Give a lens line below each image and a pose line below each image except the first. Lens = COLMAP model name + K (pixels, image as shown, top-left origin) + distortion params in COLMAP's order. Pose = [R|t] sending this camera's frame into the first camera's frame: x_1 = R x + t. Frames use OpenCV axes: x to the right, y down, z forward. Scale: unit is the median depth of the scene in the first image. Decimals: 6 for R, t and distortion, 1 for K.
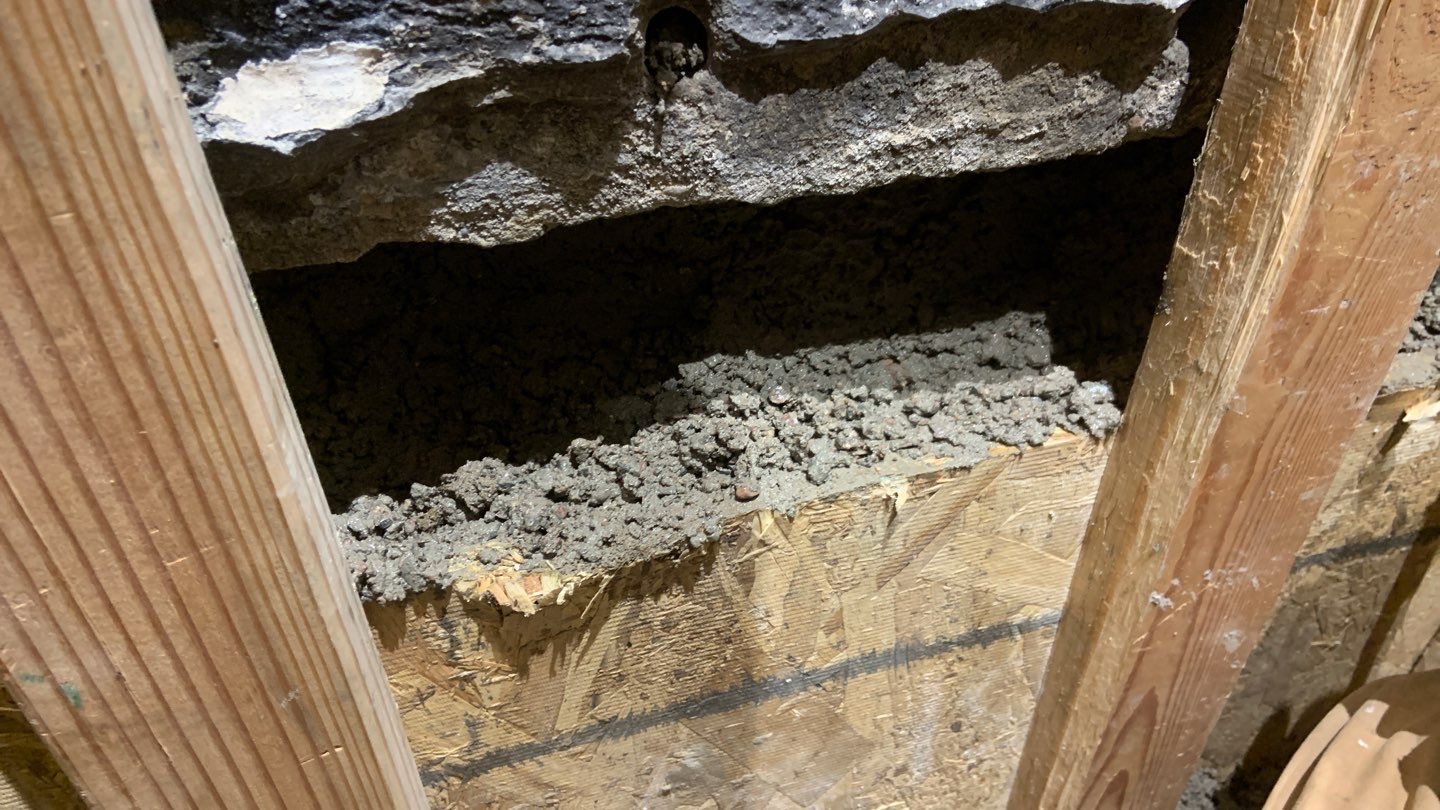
lens RADIAL K [[1101.6, 0, 696.5], [0, 1101.6, 403.7], [0, 0, 1]] dist [0.129356, -0.186038]
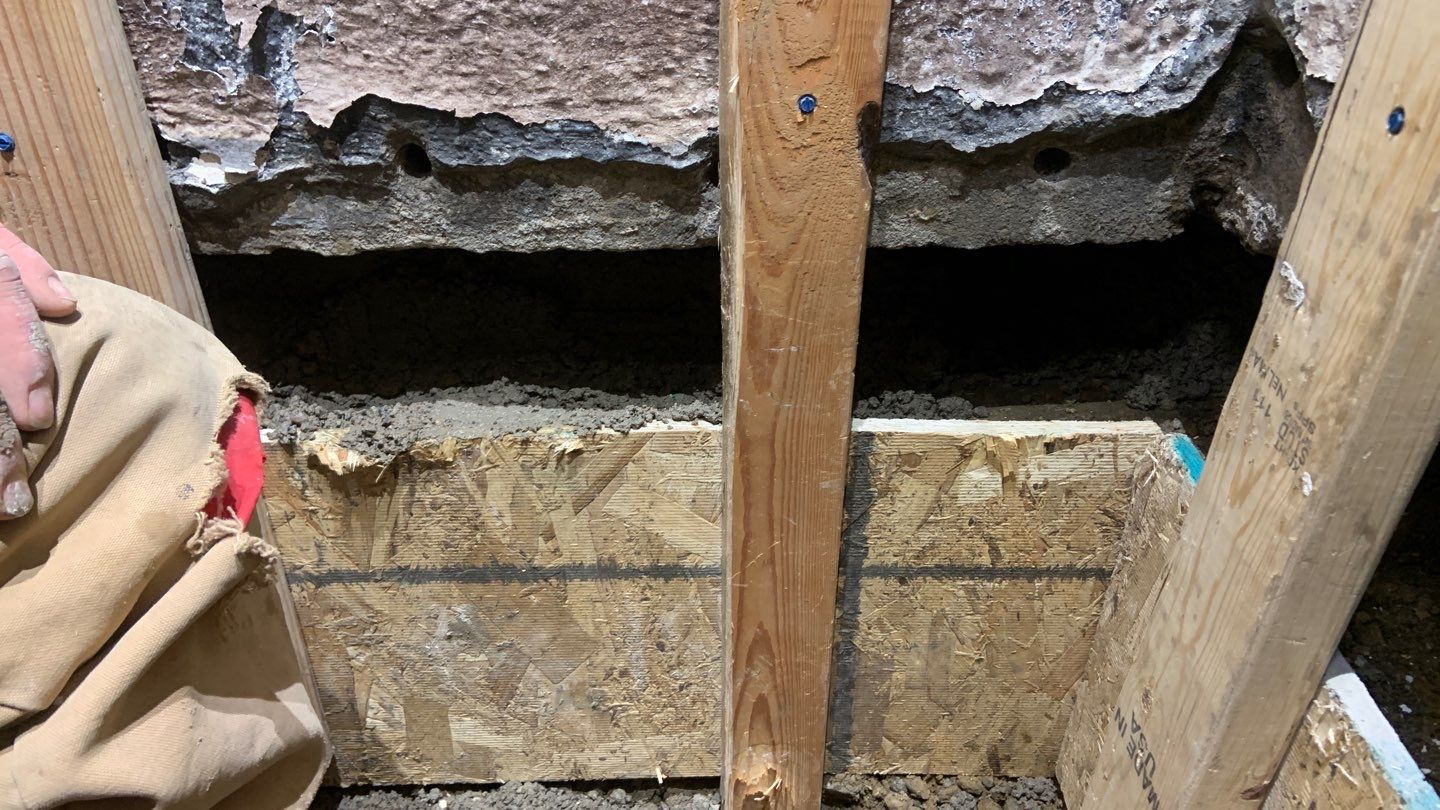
lens RADIAL K [[1098.7, 0, 656.6], [0, 1098.7, 397.8], [0, 0, 1]] dist [0.110608, -0.156695]
pose [[0.955236, 0.131149, -0.265188, 0.817156], [-0.166953, 0.978970, -0.117233, 0.208075], [0.244236, 0.156259, 0.957043, -0.601210]]
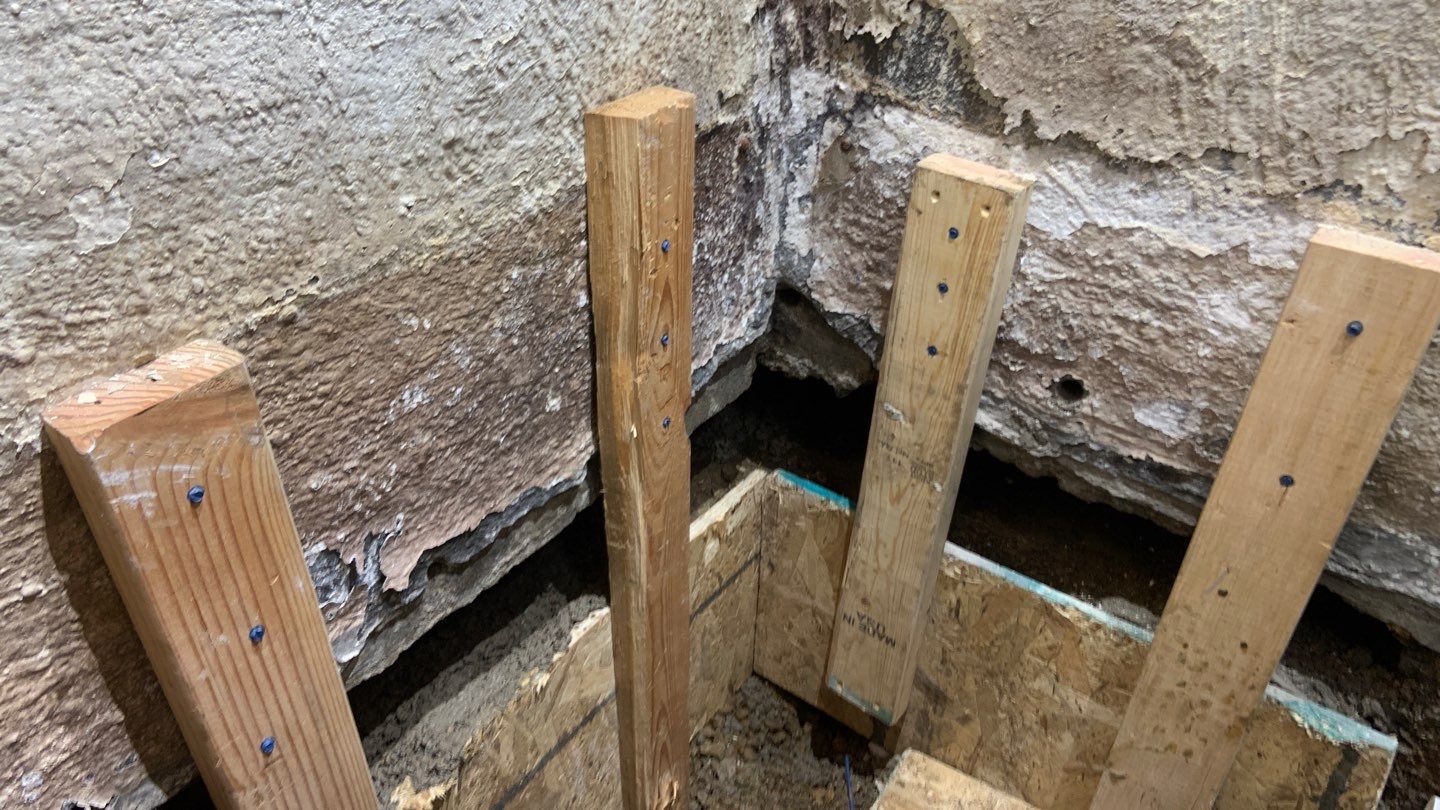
lens RADIAL K [[1101.6, 0, 696.5], [0, 1101.6, 403.7], [0, 0, 1]] dist [0.129356, -0.186038]
pose [[0.798950, -0.344822, 0.492723, -0.575417], [0.383092, 0.923371, 0.025019, -0.437329], [-0.463594, 0.168770, 0.869826, -1.438580]]
